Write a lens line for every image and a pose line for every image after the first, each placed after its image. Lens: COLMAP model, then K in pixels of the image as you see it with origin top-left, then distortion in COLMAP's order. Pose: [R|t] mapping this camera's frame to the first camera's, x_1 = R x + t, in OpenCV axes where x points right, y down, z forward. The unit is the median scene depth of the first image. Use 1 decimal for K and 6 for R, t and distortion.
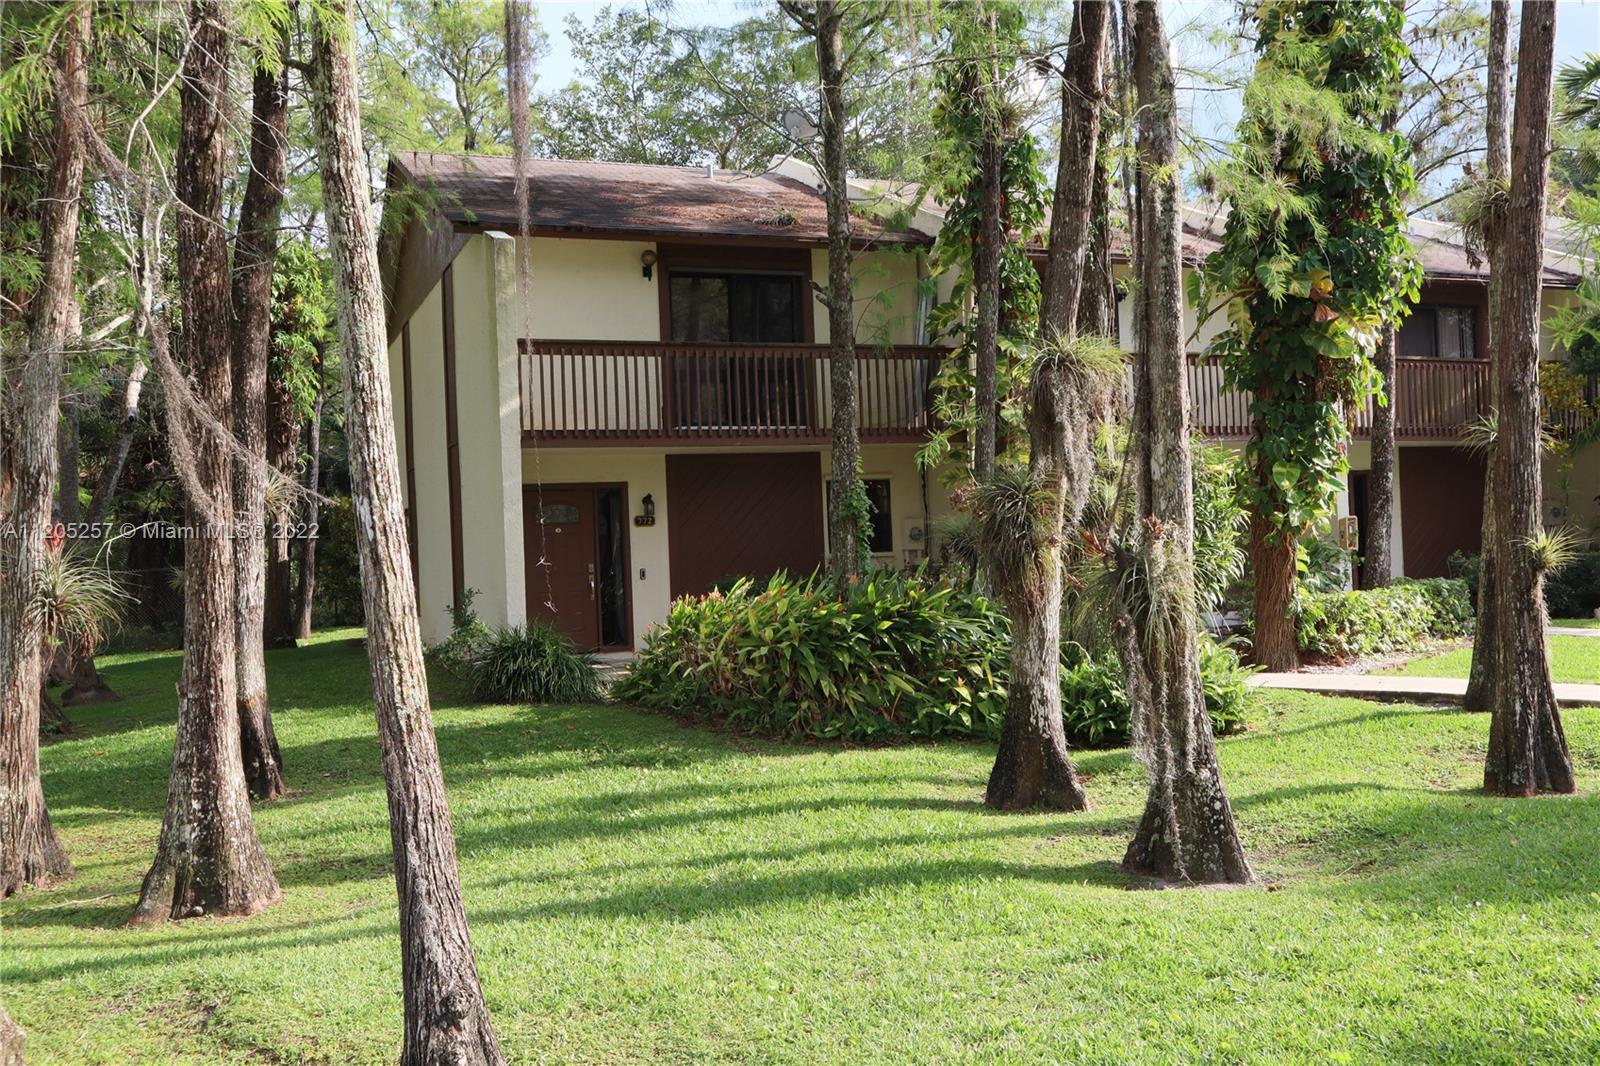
lens RADIAL K [[1448.6, 0, 800.0], [0, 1448.6, 533.0], [0, 0, 1]] dist [-0.009949, -0.002921]
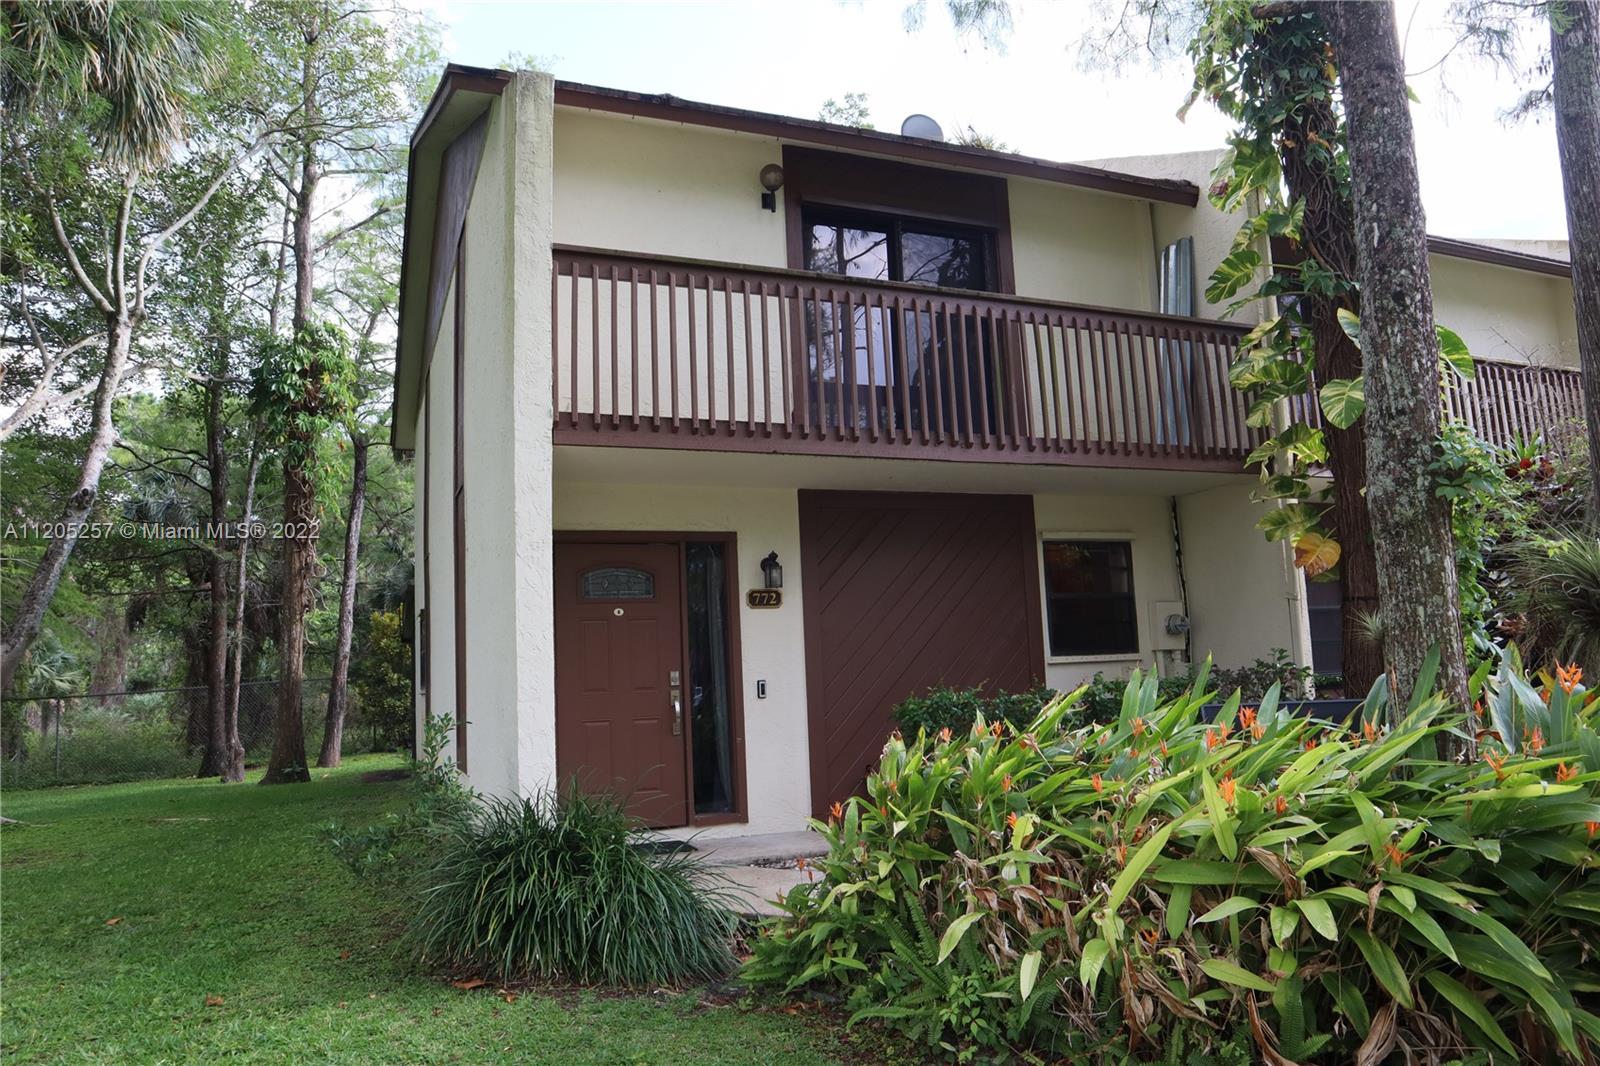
lens RADIAL K [[1110.9, 0, 806.8], [0, 1110.9, 539.8], [0, 0, 1]] dist [-0.127263, 0.088225]
pose [[0.999956, -0.001594, 0.009247, -0.094365], [0.002653, 0.993290, -0.115621, 0.020167], [-0.009001, 0.115640, 0.993250, 0.549006]]
